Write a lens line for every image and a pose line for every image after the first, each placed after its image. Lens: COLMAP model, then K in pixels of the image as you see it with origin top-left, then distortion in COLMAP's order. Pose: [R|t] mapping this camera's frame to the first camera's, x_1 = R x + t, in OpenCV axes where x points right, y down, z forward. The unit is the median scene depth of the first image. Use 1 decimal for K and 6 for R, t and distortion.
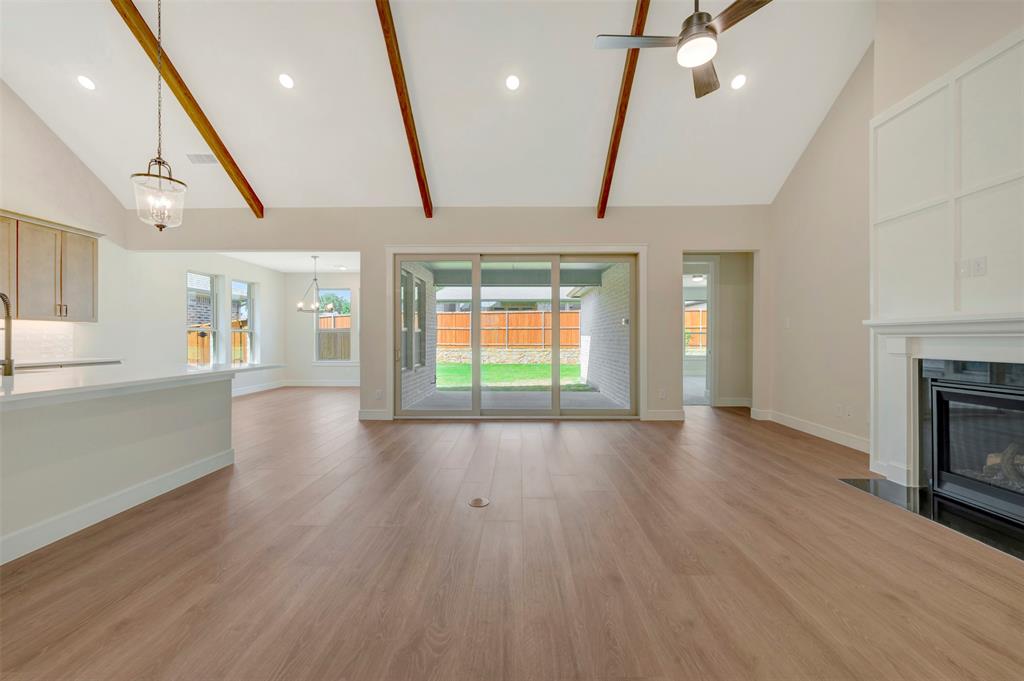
lens RADIAL K [[408.7, 0, 515.2], [0, 408.7, 344.7], [0, 0, 1]] dist [0.003599, 0.000289]
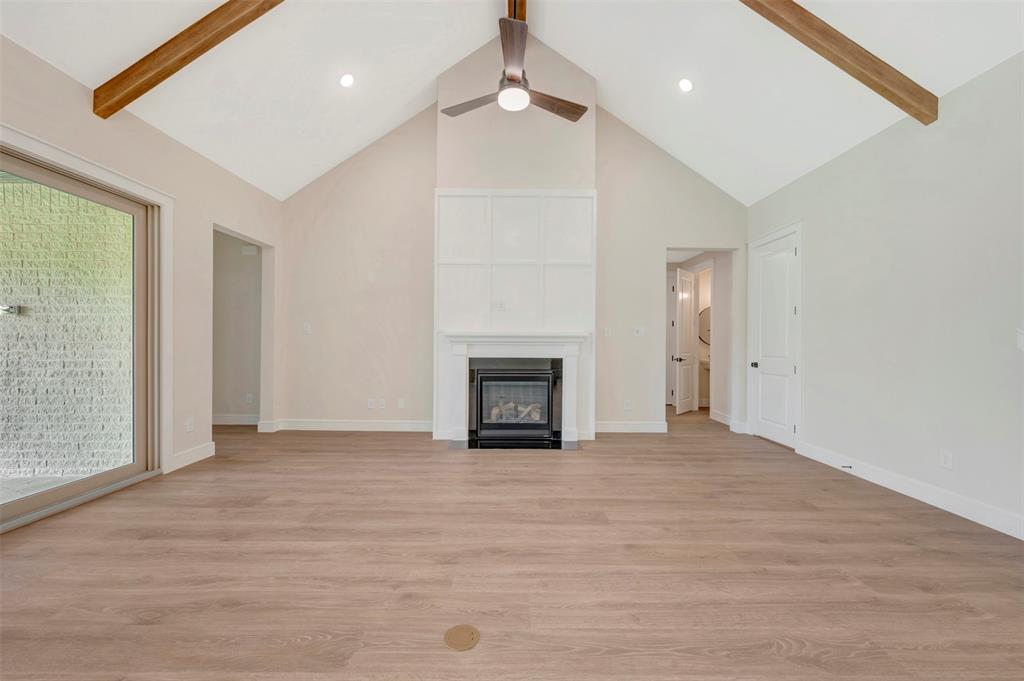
lens RADIAL K [[408.7, 0, 515.2], [0, 408.7, 344.7], [0, 0, 1]] dist [0.003599, 0.000289]
pose [[-0.019358, -0.003829, 0.999805, -0.334711], [0.008562, 0.999955, 0.003996, -0.011480], [-0.999776, 0.008638, -0.019324, 0.475104]]
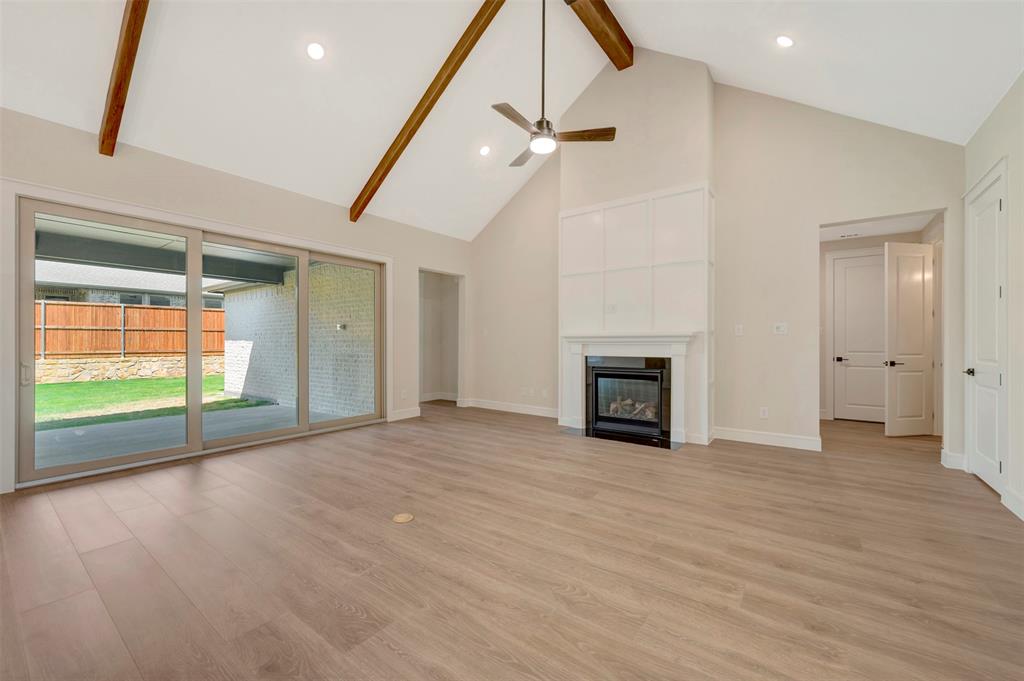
lens RADIAL K [[408.7, 0, 515.2], [0, 408.7, 344.7], [0, 0, 1]] dist [0.003599, 0.000289]
pose [[0.584468, -0.002706, 0.811412, -0.360364], [0.011498, 0.999922, -0.004947, -0.005221], [-0.811335, 0.012221, 0.584453, 0.113838]]
